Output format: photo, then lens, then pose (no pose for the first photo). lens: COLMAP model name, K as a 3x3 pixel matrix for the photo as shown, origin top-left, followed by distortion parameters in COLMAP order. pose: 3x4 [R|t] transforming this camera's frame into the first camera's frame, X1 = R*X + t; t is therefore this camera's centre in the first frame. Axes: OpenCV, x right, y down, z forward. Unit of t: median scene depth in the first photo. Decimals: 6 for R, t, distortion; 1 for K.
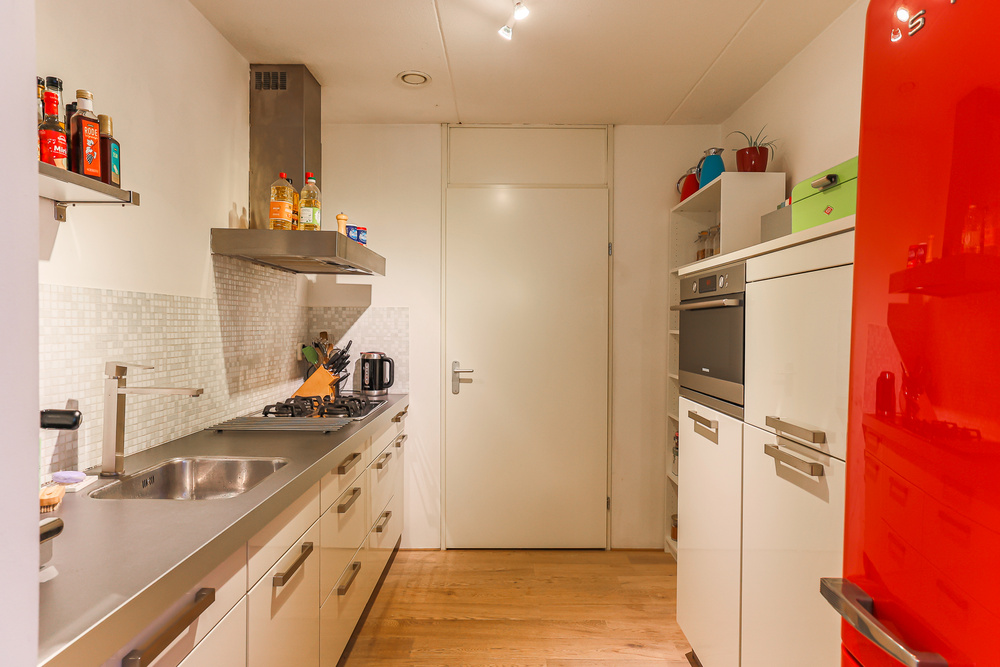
lens RADIAL K [[576.1, 0, 500.0], [0, 576.1, 333.5], [0, 0, 1]] dist [-0.000363, -0.000190]
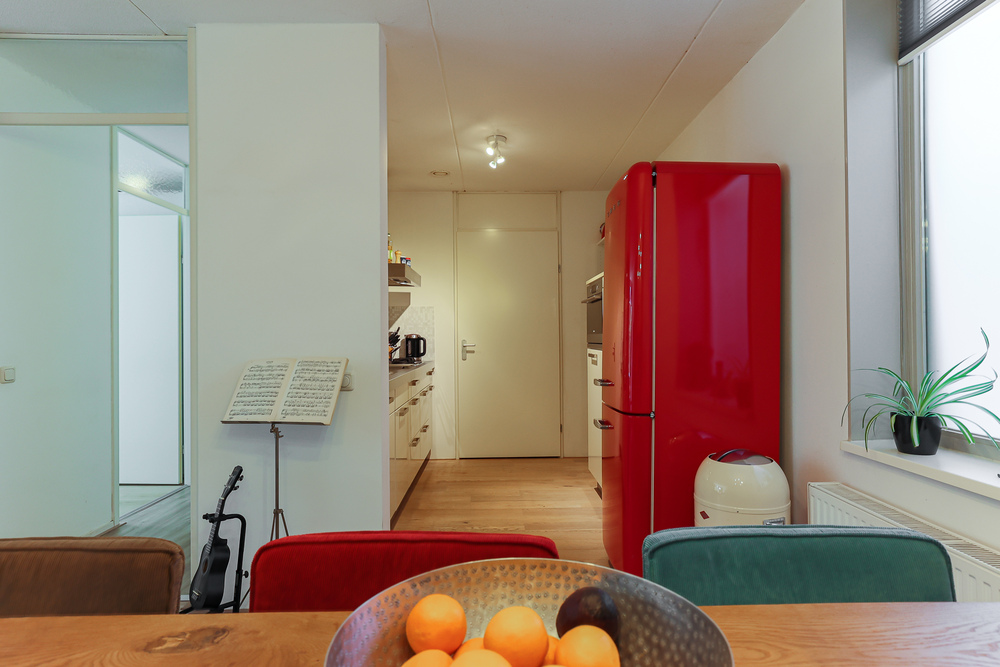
lens RADIAL K [[576.1, 0, 500.0], [0, 576.1, 333.5], [0, 0, 1]] dist [-0.000363, -0.000190]
pose [[0.999776, -0.012828, 0.016853, -0.003733], [0.013164, 0.999714, -0.019986, 0.064539], [-0.016591, 0.020203, 0.999658, -0.602233]]
